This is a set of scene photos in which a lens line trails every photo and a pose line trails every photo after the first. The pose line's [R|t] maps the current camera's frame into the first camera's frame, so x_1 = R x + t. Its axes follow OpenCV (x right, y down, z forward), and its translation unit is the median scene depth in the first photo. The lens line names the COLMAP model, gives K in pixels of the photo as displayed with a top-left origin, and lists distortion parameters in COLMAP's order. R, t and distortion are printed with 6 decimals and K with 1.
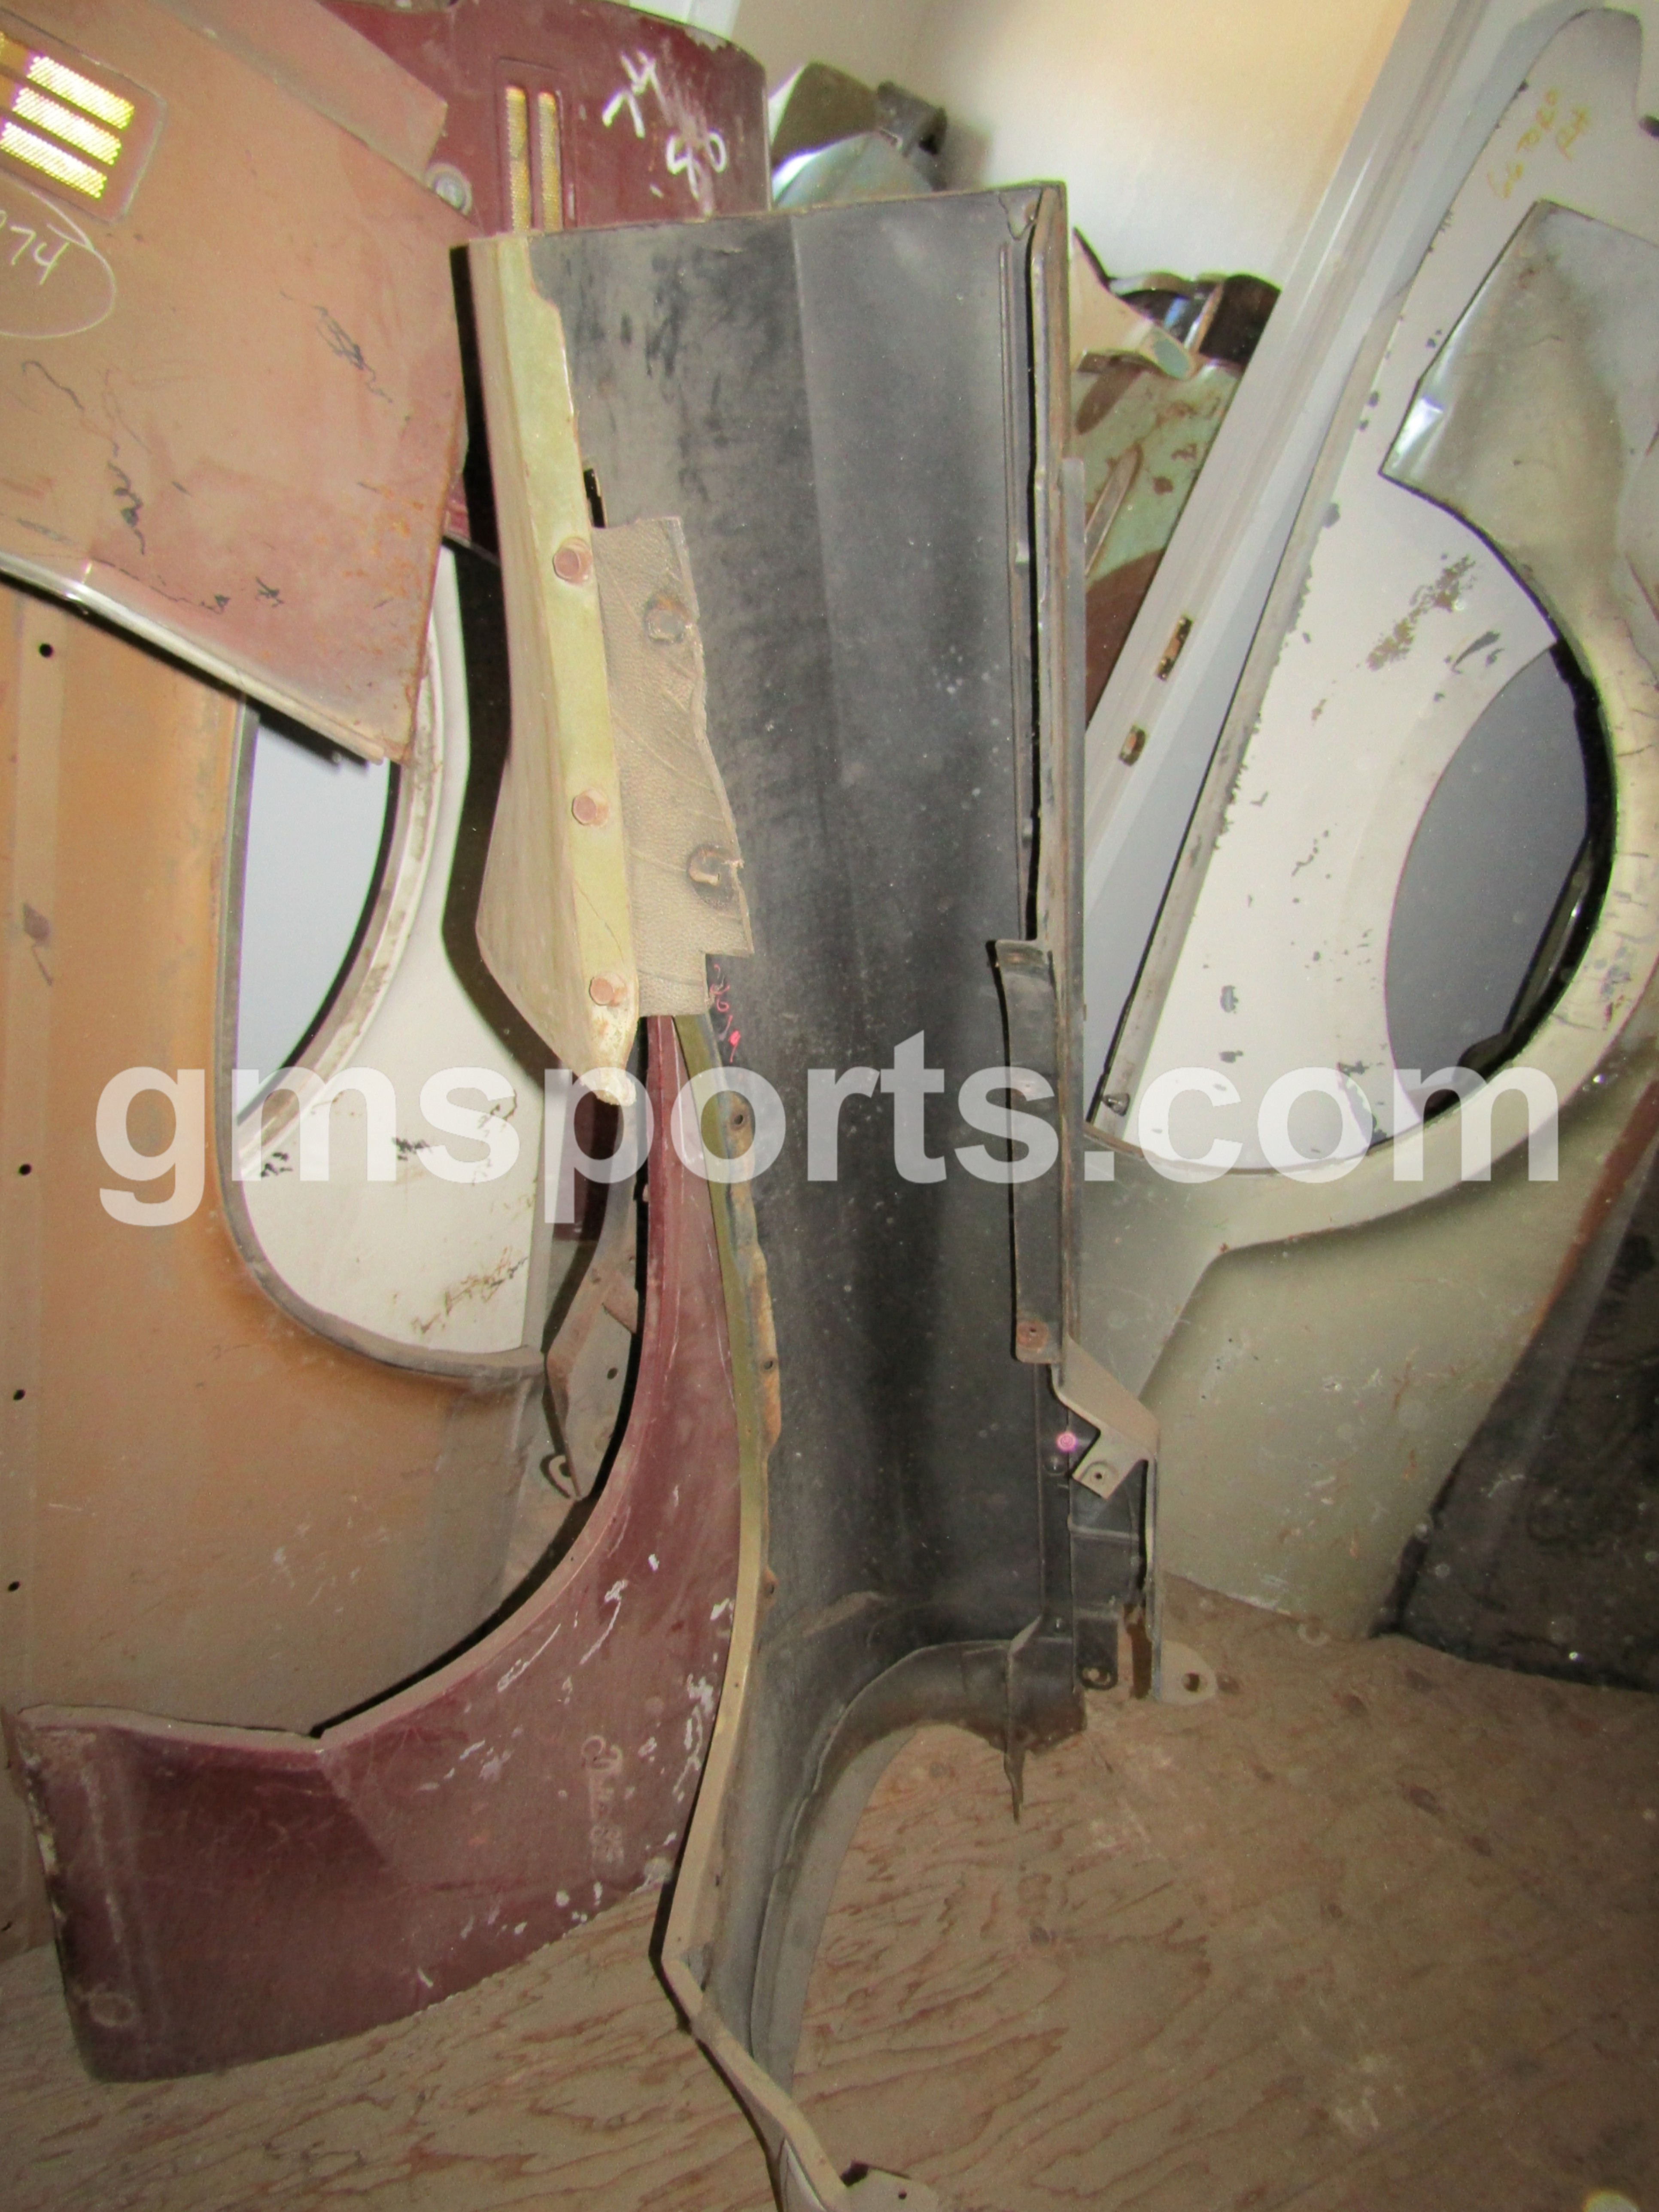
lens RADIAL K [[1553.5, 0, 829.5], [0, 1553.5, 1106.0], [0, 0, 1]] dist [-0.008386, 0.006857]
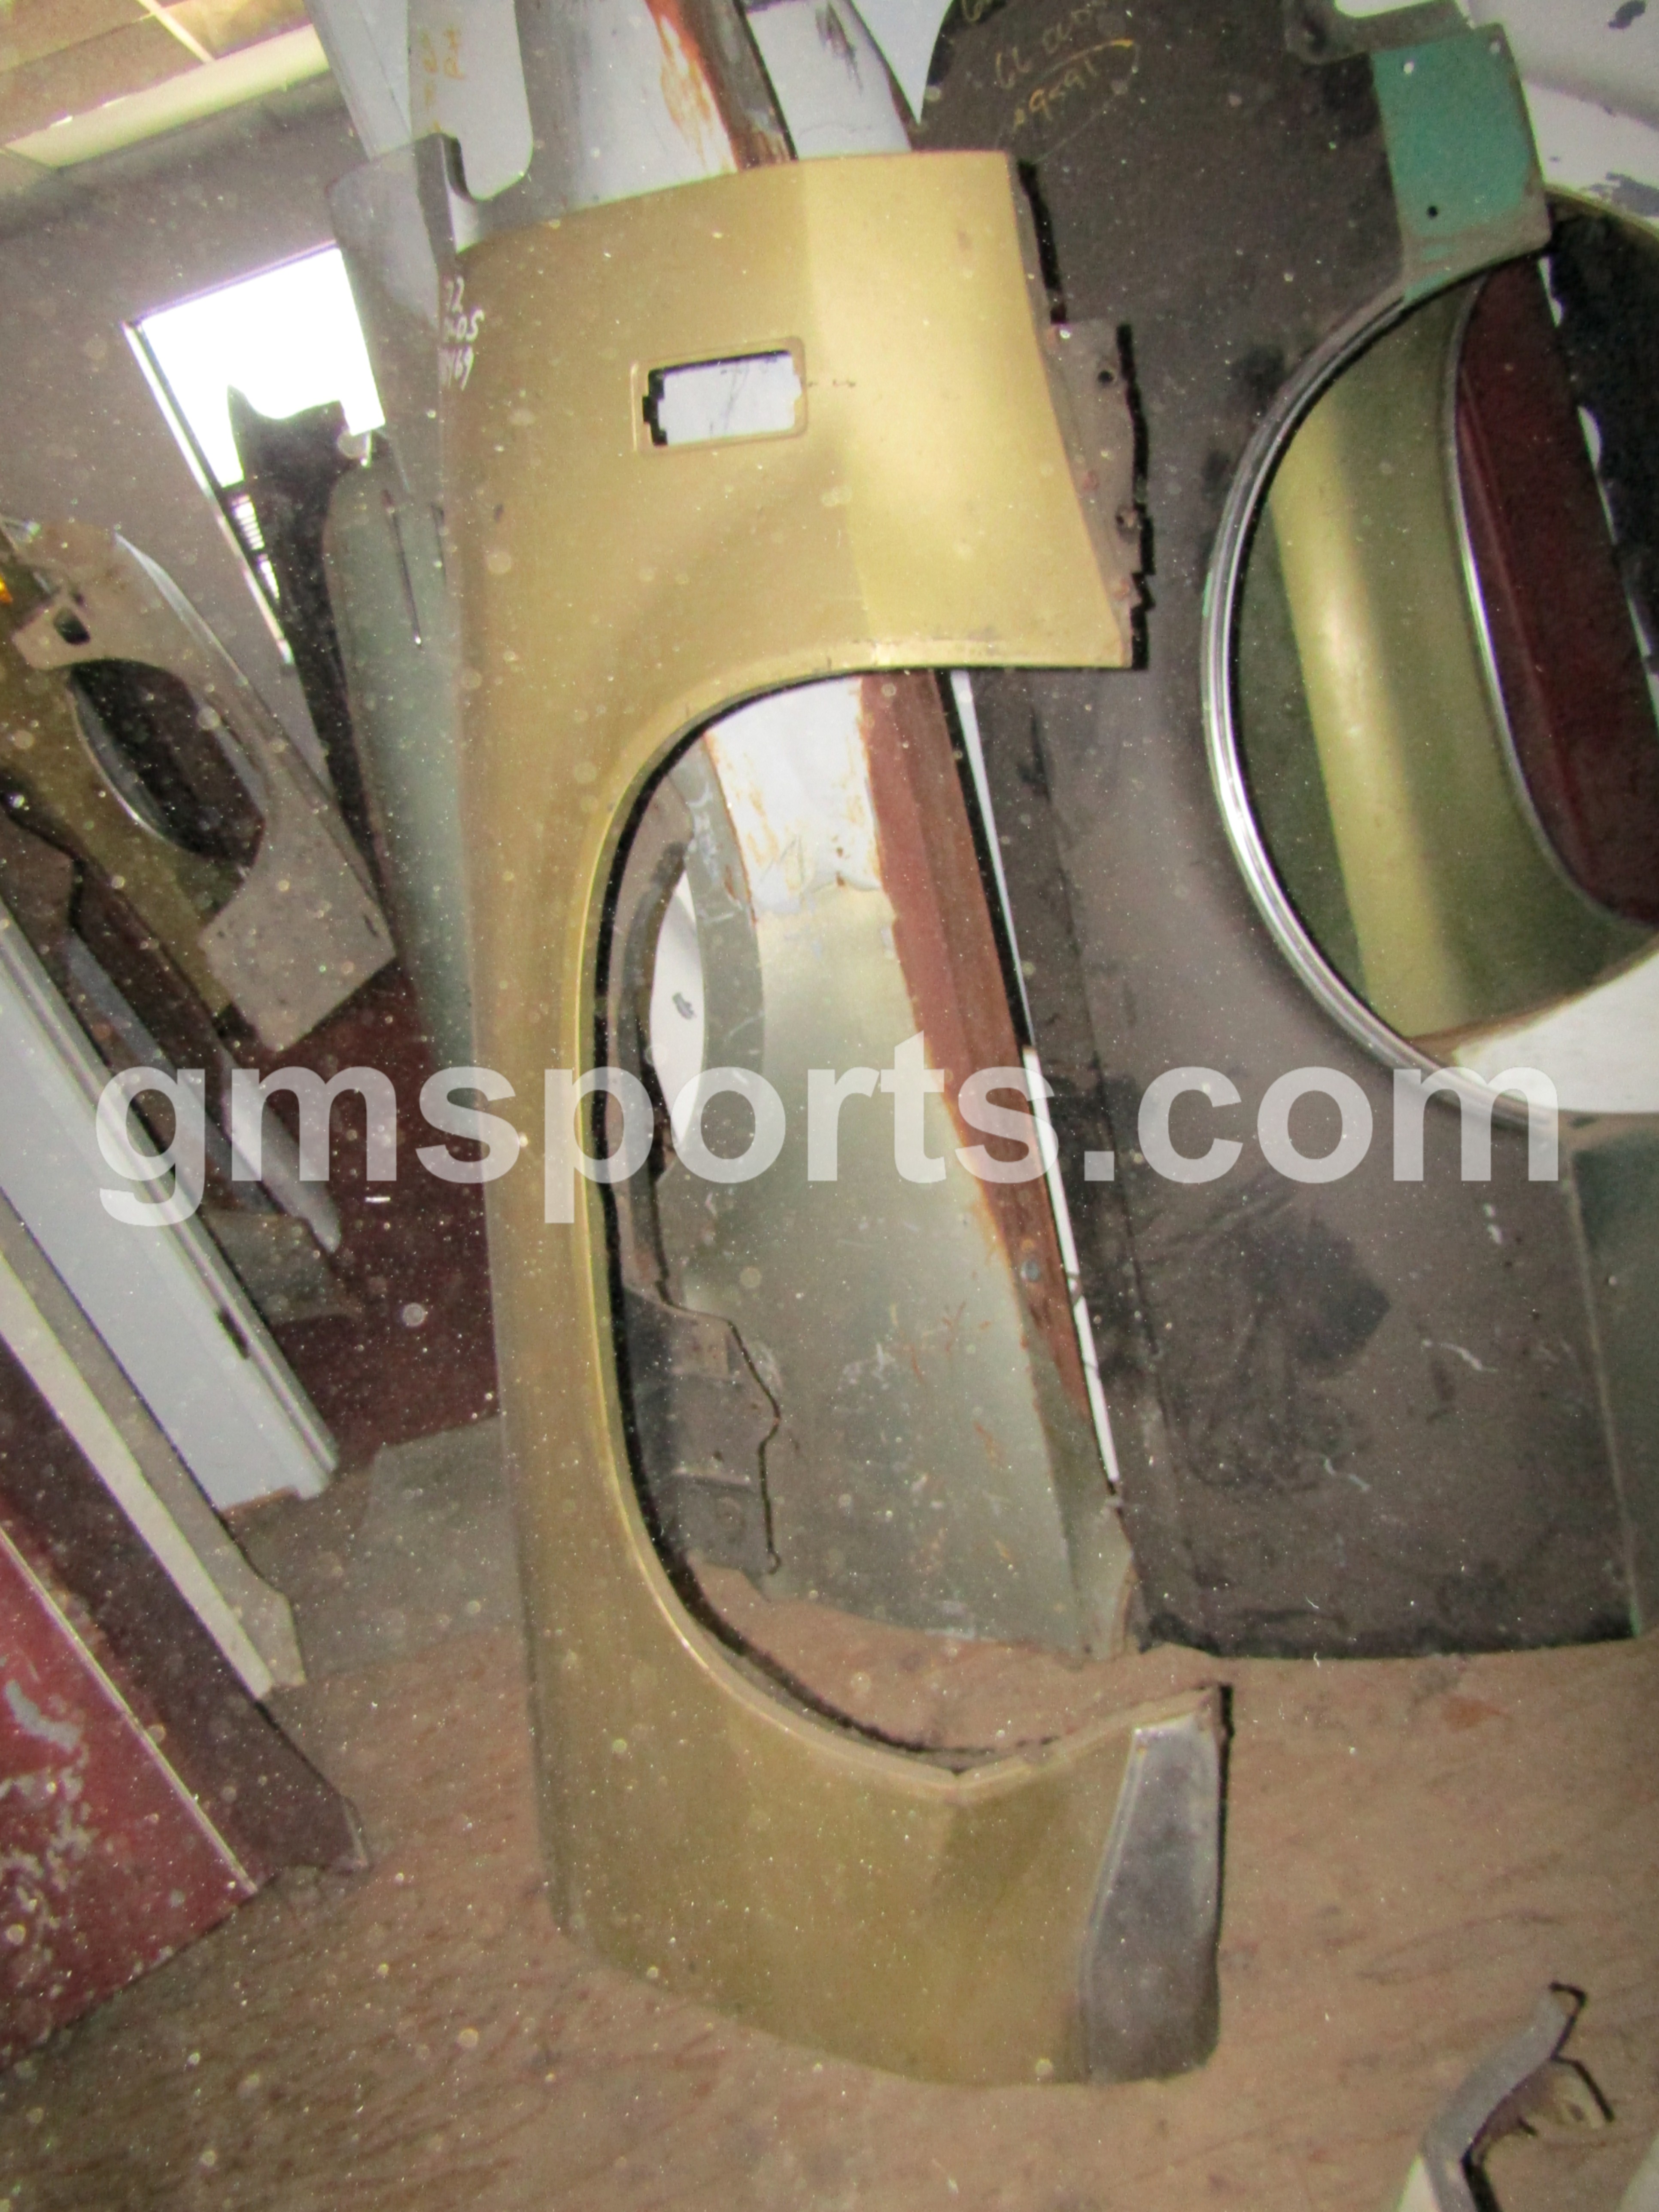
lens RADIAL K [[1553.5, 0, 829.5], [0, 1553.5, 1106.0], [0, 0, 1]] dist [-0.008386, 0.006857]
pose [[0.753449, -0.378686, -0.537505, 0.861183], [0.339141, 0.924179, -0.175716, 0.192638], [0.563292, -0.049897, 0.824750, 0.299622]]
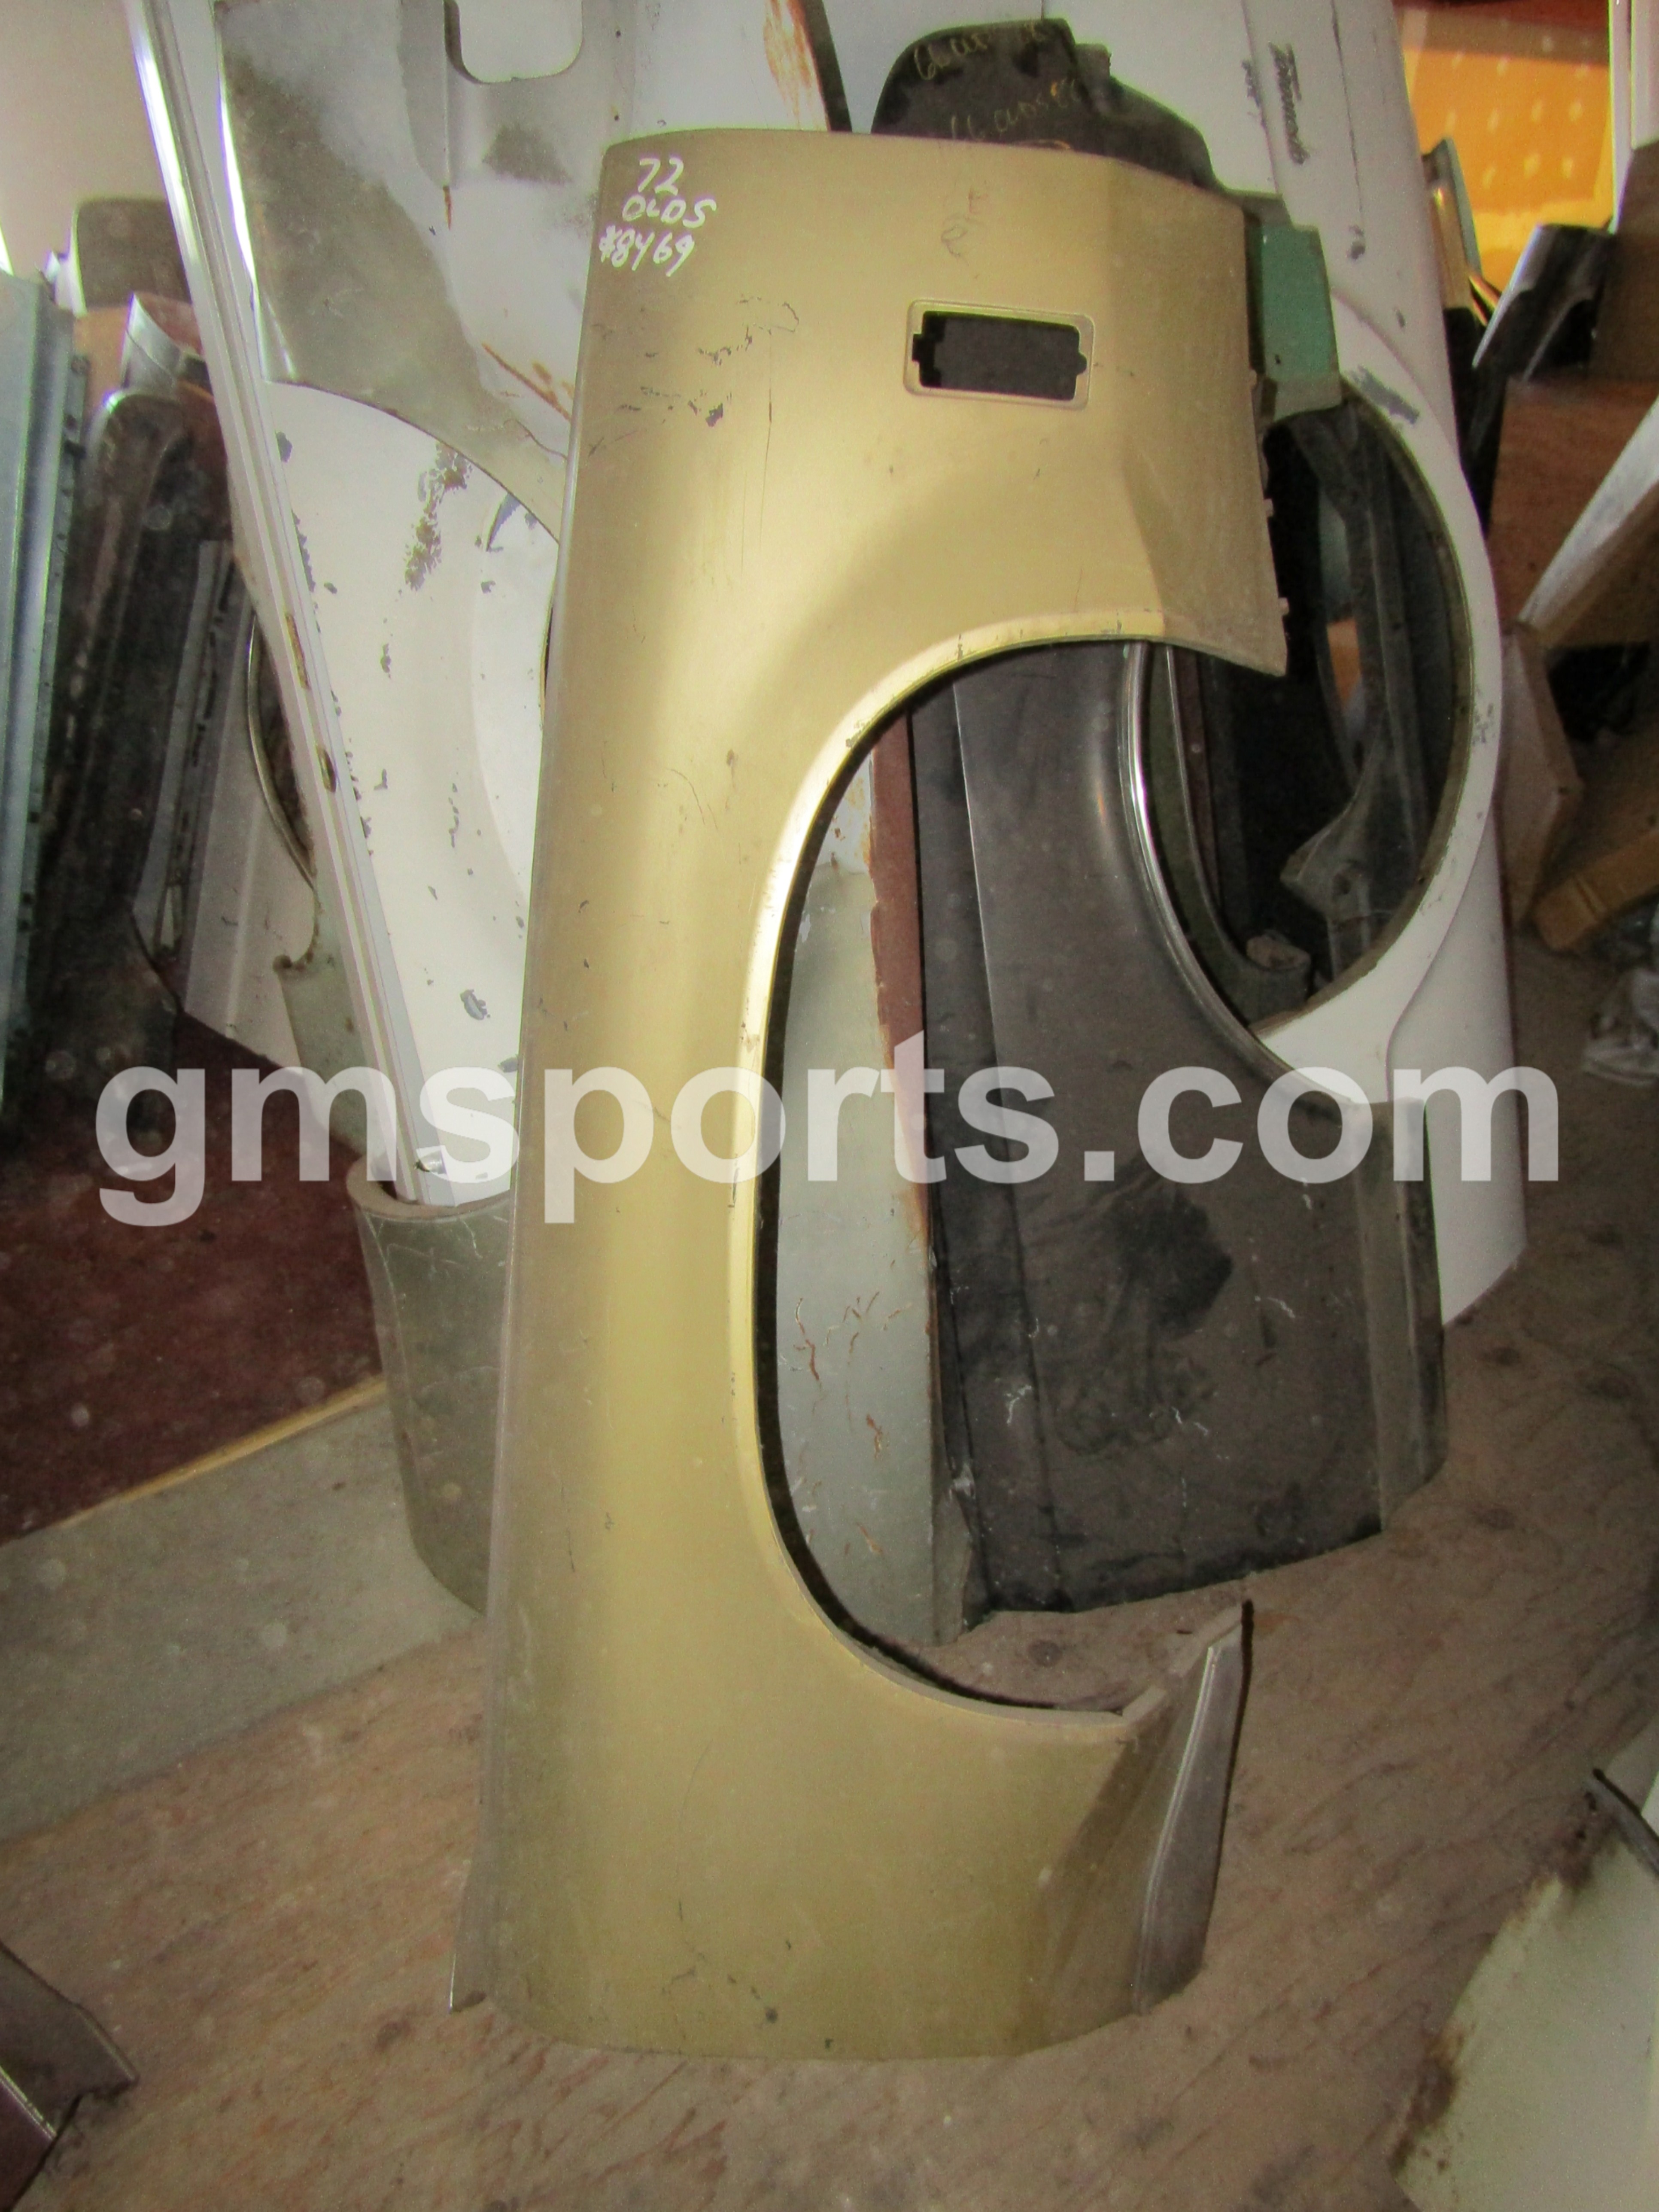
lens RADIAL K [[1553.5, 0, 829.5], [0, 1553.5, 1106.0], [0, 0, 1]] dist [-0.008386, 0.006857]
pose [[0.913099, -0.403900, -0.055813, 0.492547], [0.402868, 0.914794, -0.029135, 0.089637], [0.062825, 0.004118, 0.998016, 0.179400]]
